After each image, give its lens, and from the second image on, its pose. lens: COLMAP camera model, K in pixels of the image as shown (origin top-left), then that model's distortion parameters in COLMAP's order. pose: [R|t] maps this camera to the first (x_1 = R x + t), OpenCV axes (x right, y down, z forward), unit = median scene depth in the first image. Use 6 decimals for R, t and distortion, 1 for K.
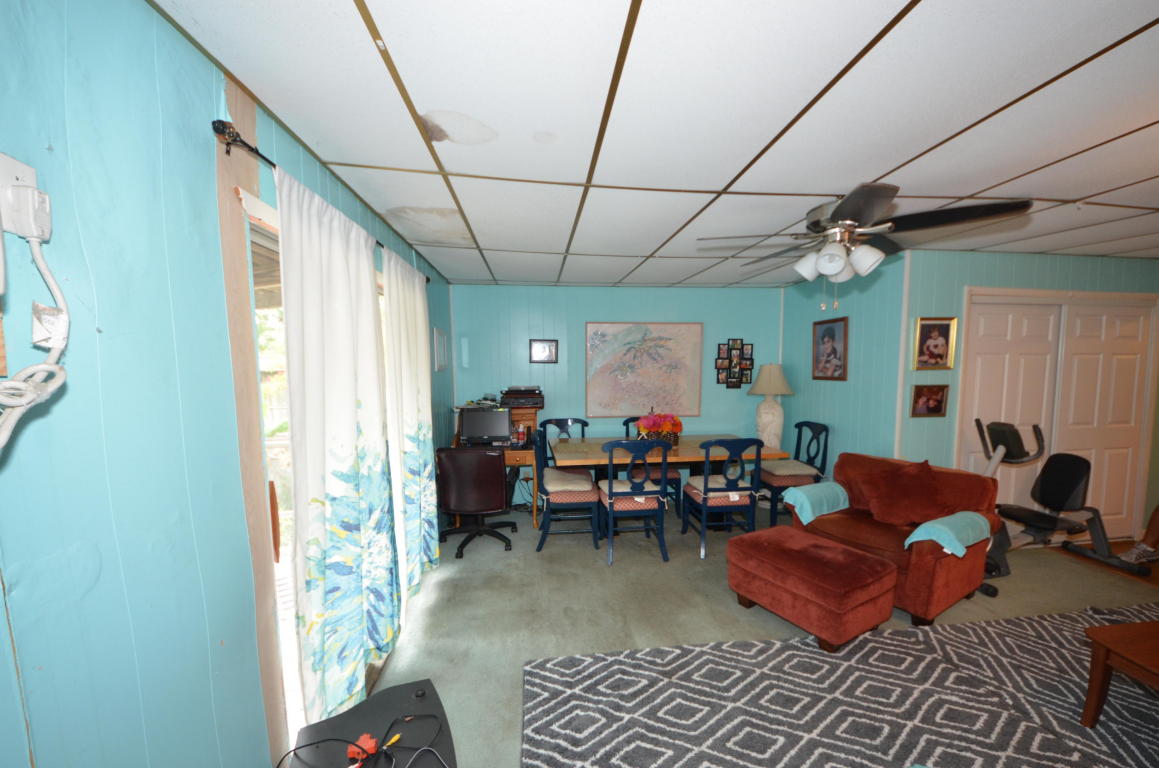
lens RADIAL K [[428.4, 0, 565.9], [0, 428.4, 398.2], [0, 0, 1]] dist [-0.011699, -0.000252]
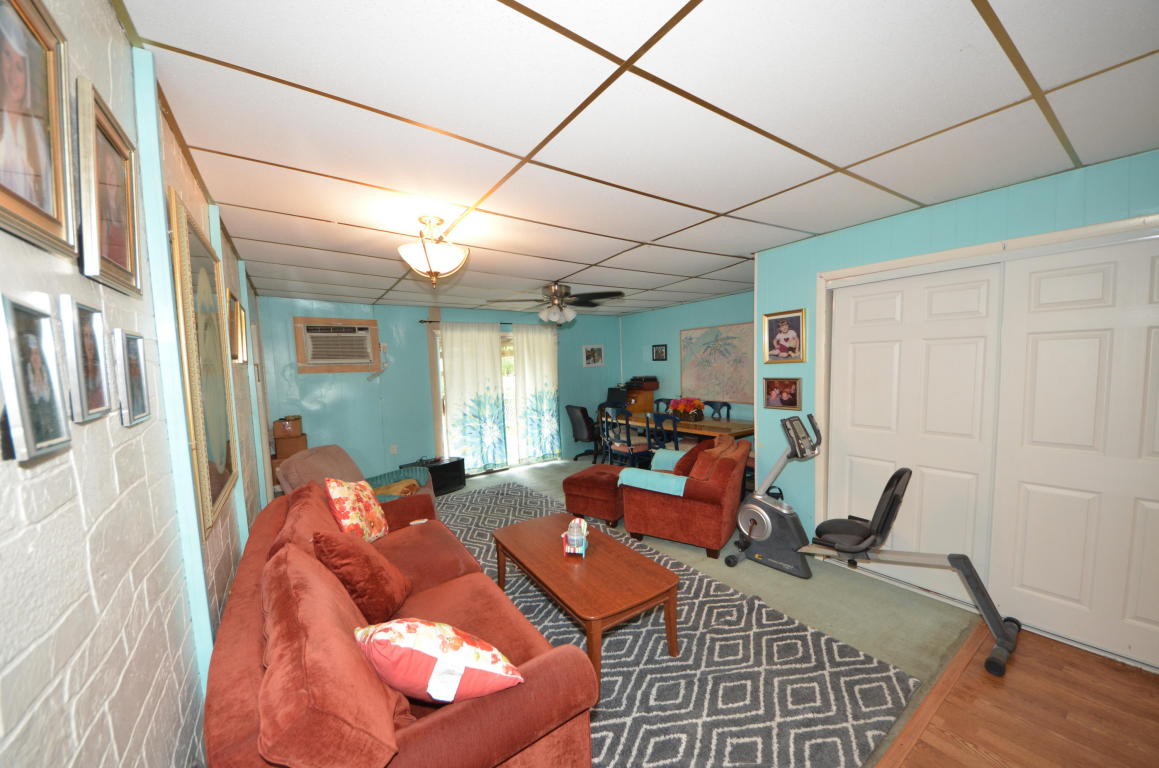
lens RADIAL K [[407.5, 0, 582.7], [0, 407.5, 395.8], [0, 0, 1]] dist [0.027823, -0.016213]
pose [[0.489731, 0.047198, -0.870595, 1.481767], [-0.025129, 0.998883, 0.040017, -0.015714], [0.871511, 0.002280, 0.490370, 0.096370]]
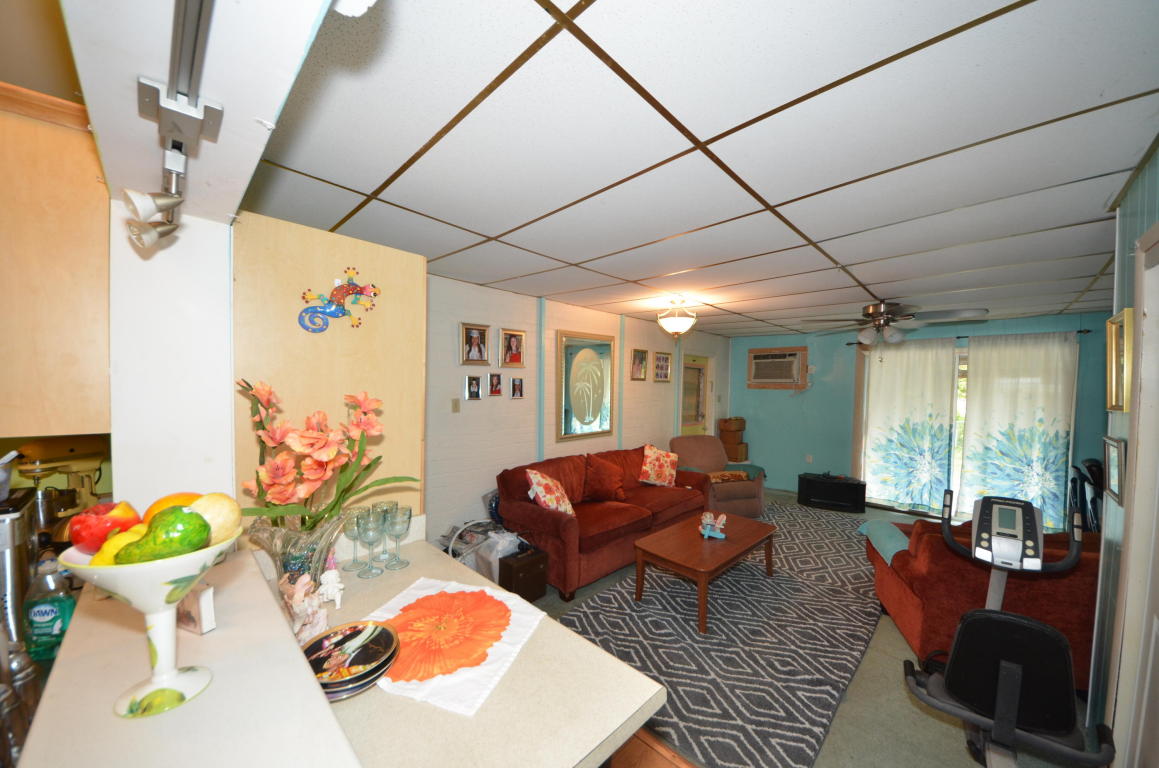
lens RADIAL K [[412.4, 0, 578.6], [0, 412.4, 397.6], [0, 0, 1]] dist [0.038996, -0.029044]
pose [[-0.772407, 0.012291, -0.635009, 1.689623], [-0.053118, 0.995060, 0.083872, -0.089378], [0.632903, 0.098514, -0.767938, 0.931290]]
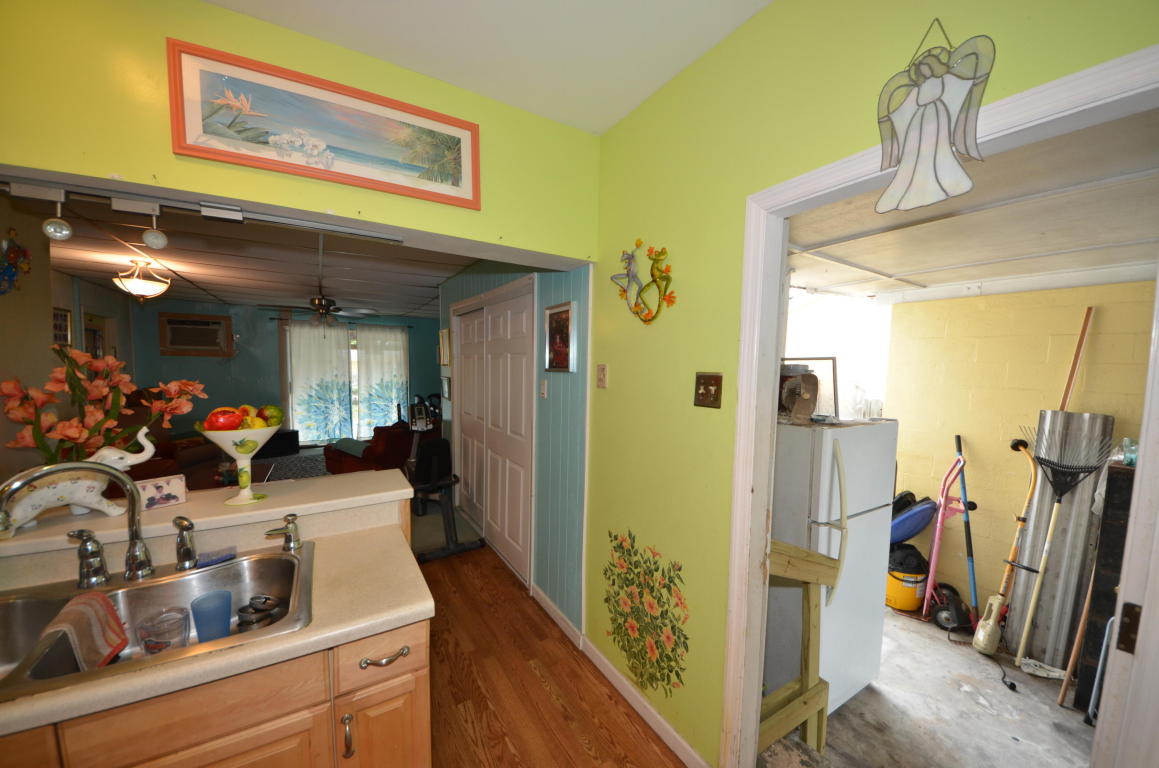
lens RADIAL K [[412.4, 0, 578.6], [0, 412.4, 397.6], [0, 0, 1]] dist [0.038996, -0.029044]
pose [[0.429991, 0.083619, -0.898953, 2.232919], [-0.082016, 0.995203, 0.053342, -0.072331], [0.899100, 0.050792, 0.434786, 0.783052]]
